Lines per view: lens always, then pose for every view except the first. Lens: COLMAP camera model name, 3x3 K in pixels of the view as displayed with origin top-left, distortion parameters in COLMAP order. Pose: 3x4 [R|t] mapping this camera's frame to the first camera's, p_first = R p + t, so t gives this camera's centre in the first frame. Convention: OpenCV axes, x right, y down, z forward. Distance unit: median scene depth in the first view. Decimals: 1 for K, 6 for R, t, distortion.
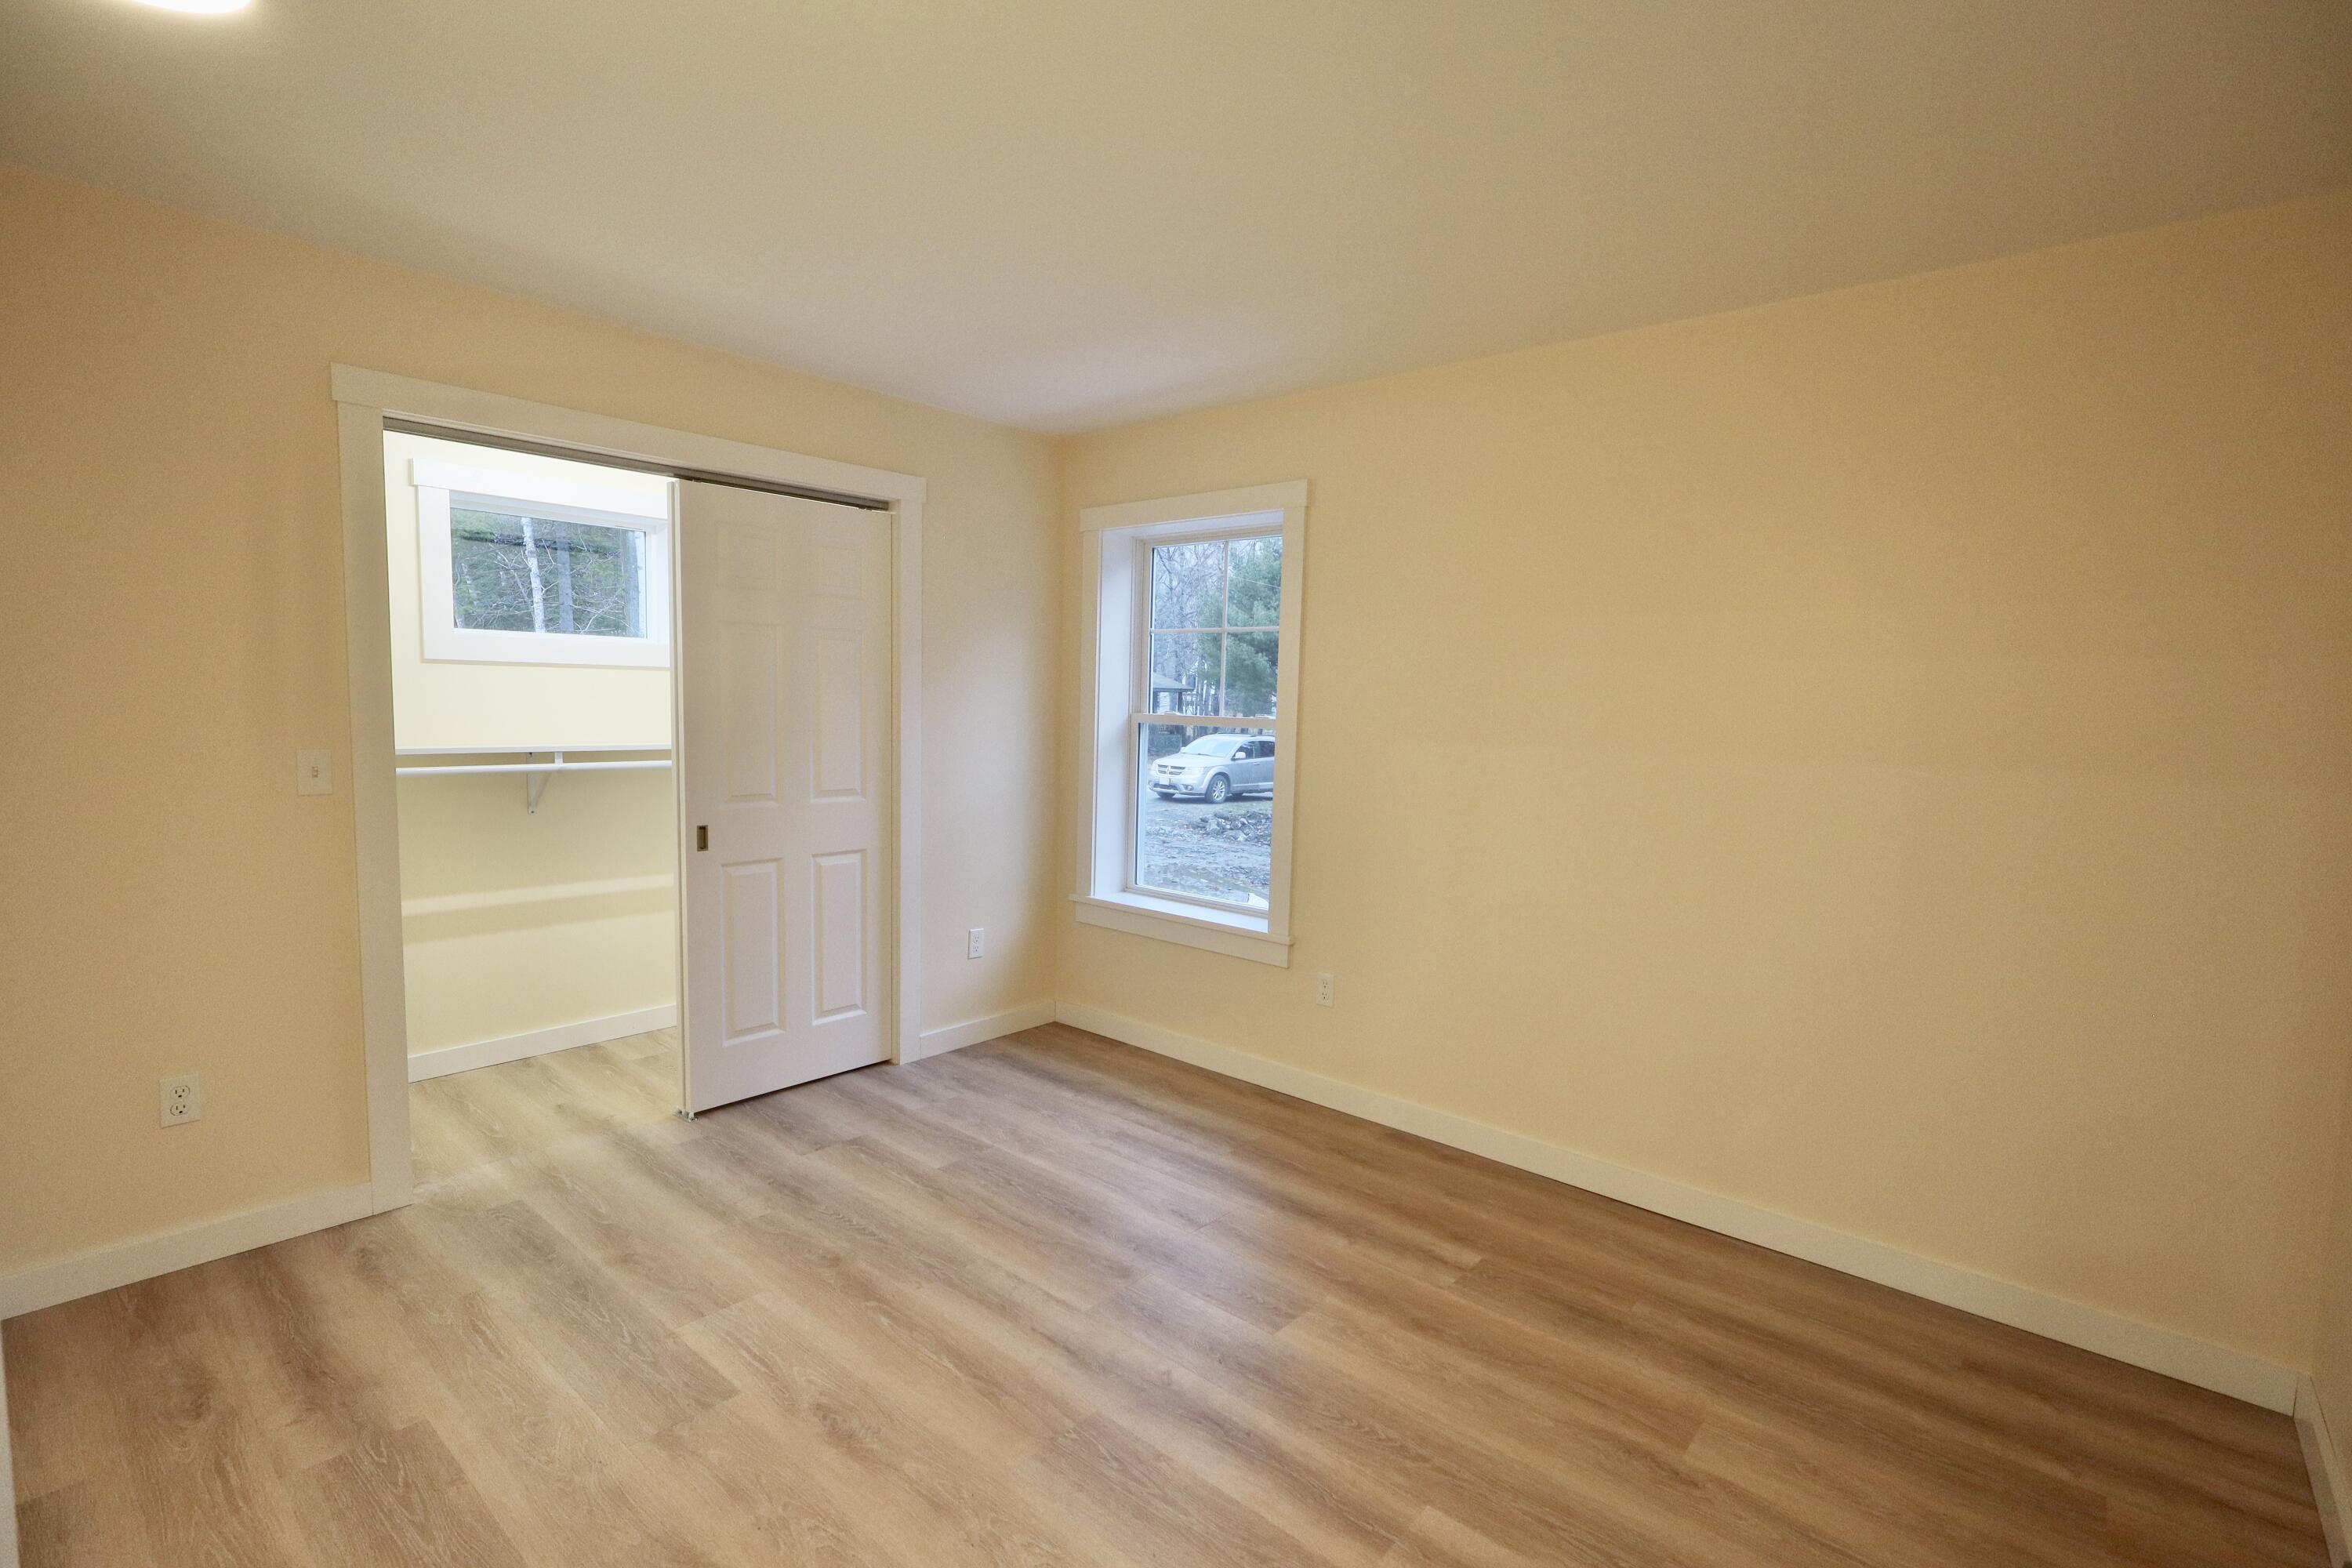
lens RADIAL K [[1110.9, 0, 1176.0], [0, 1110.9, 784.0], [0, 0, 1]] dist [0.020741, 0.000125]
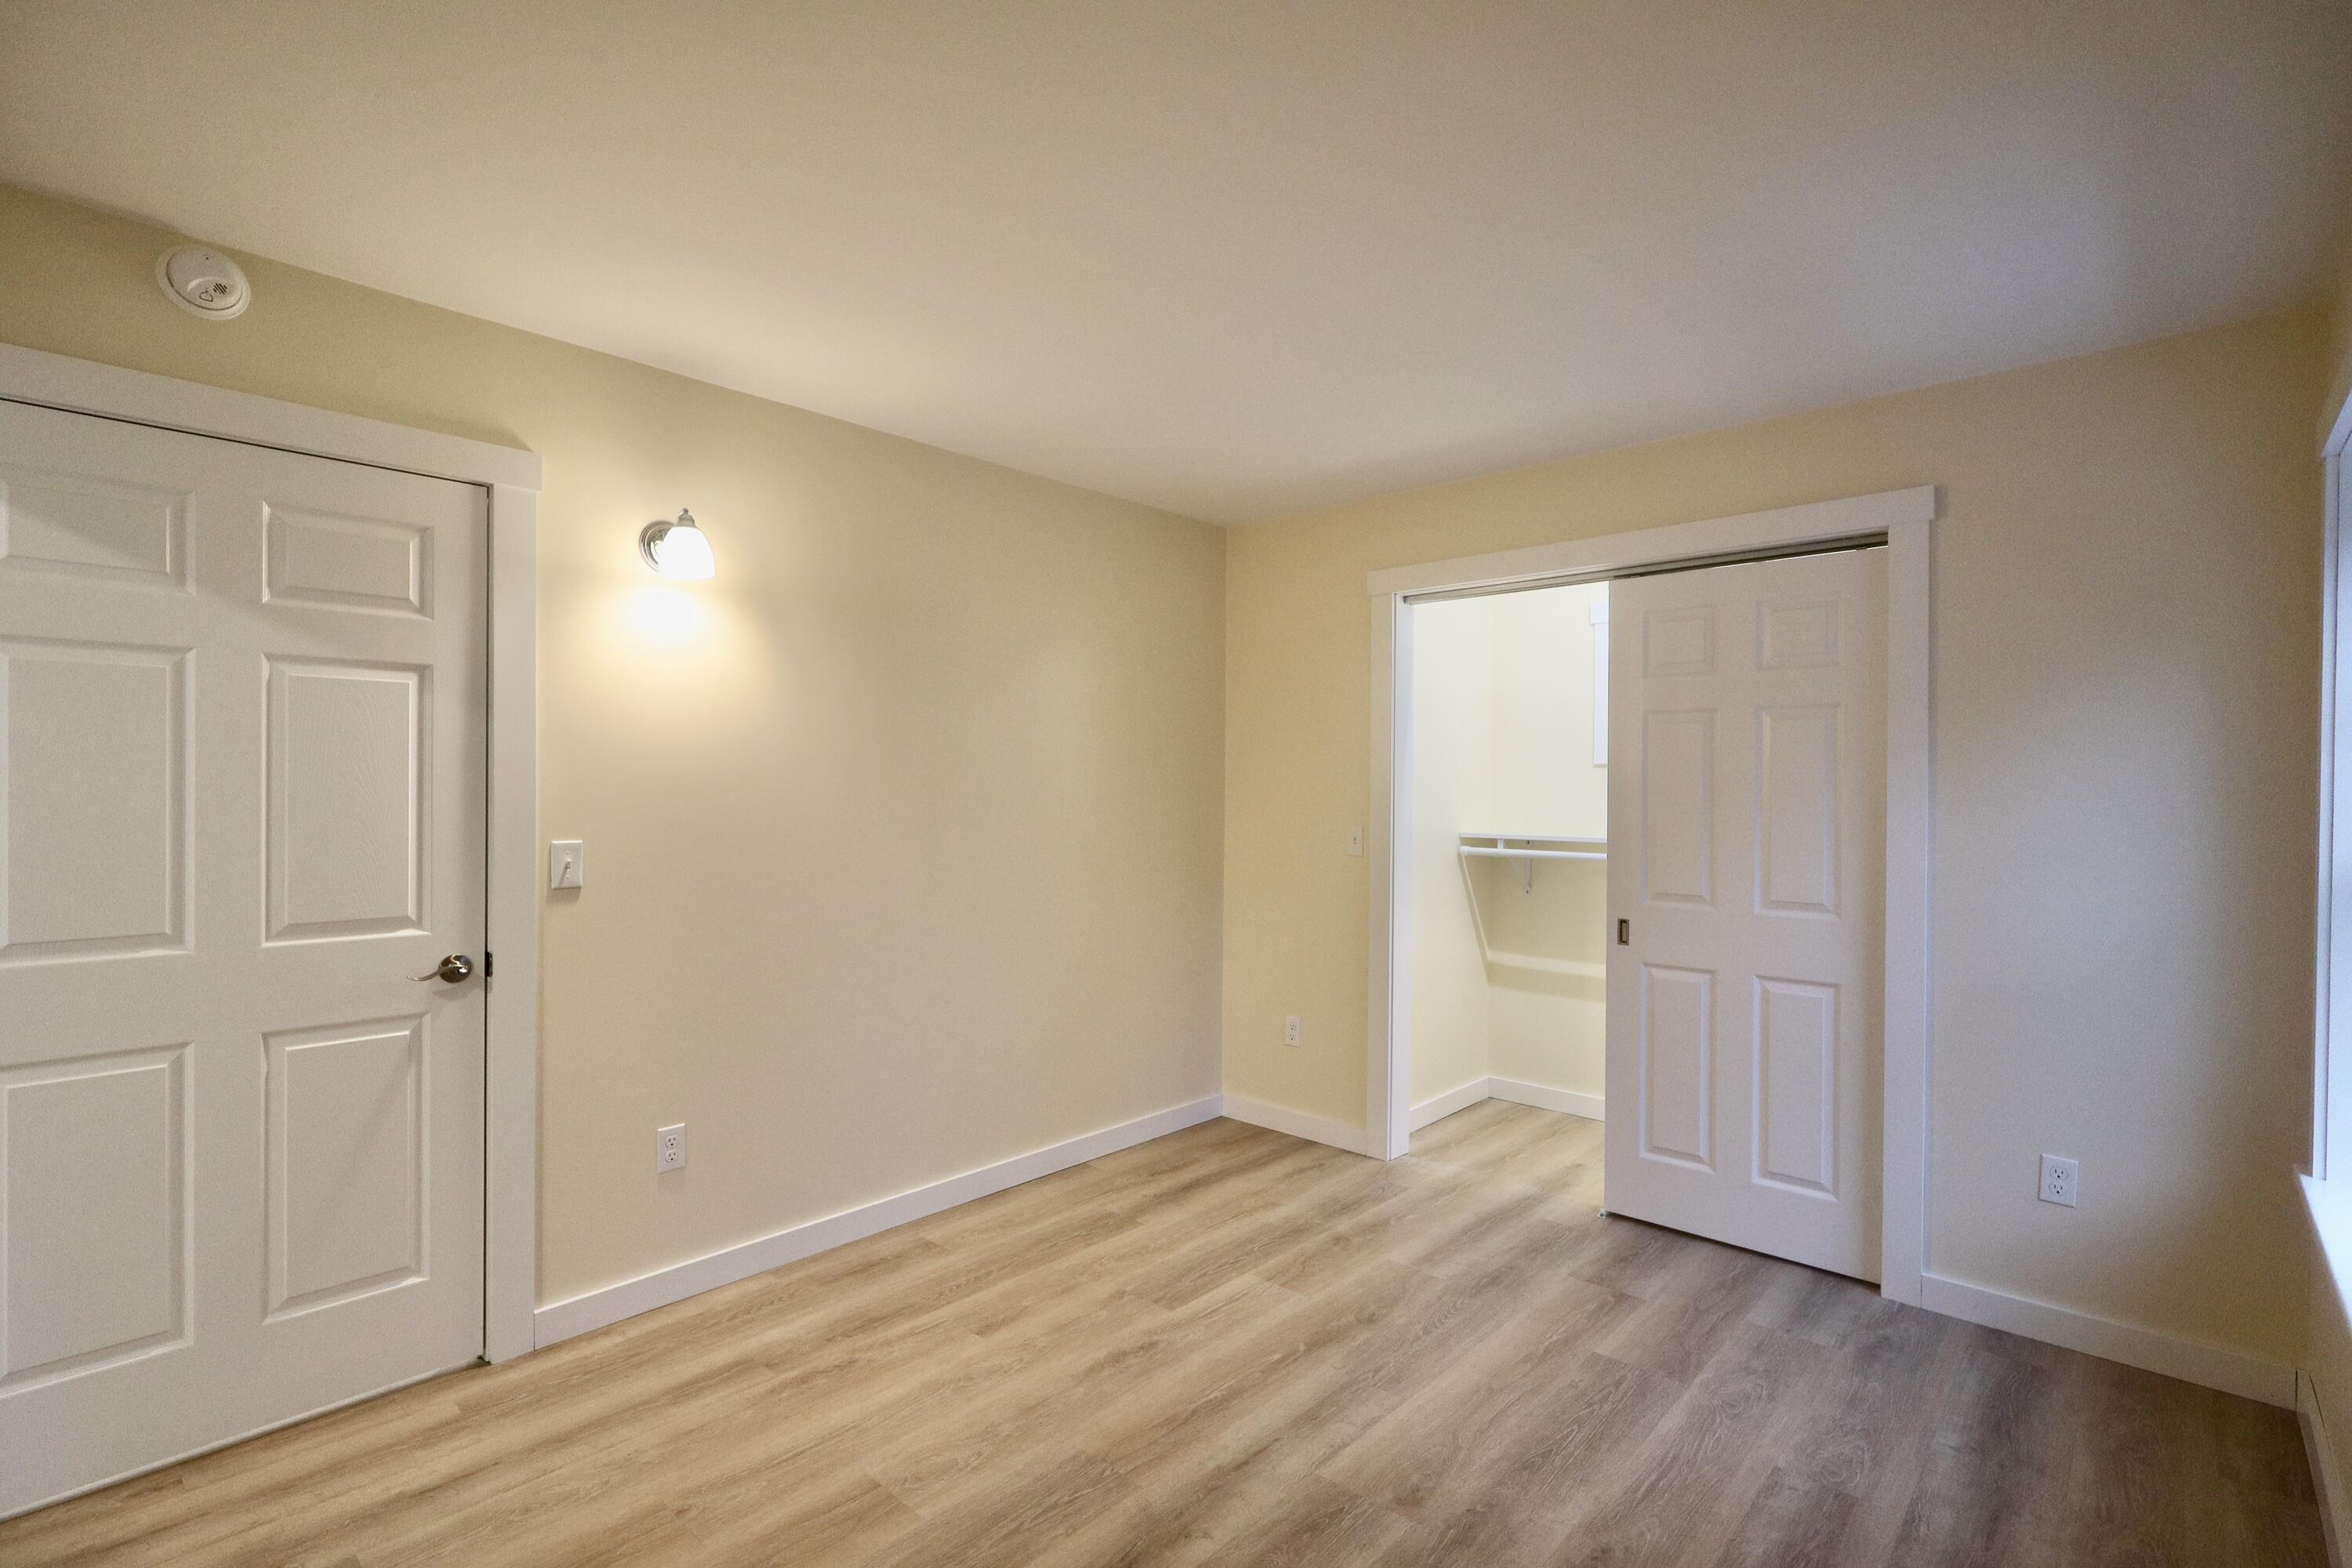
lens RADIAL K [[1110.9, 0, 1176.0], [0, 1110.9, 784.0], [0, 0, 1]] dist [0.020741, 0.000125]
pose [[-0.053178, -0.033039, -0.998038, 0.638914], [-0.081973, 0.996224, -0.028611, -0.024274], [0.995215, 0.080290, -0.055686, 0.700261]]
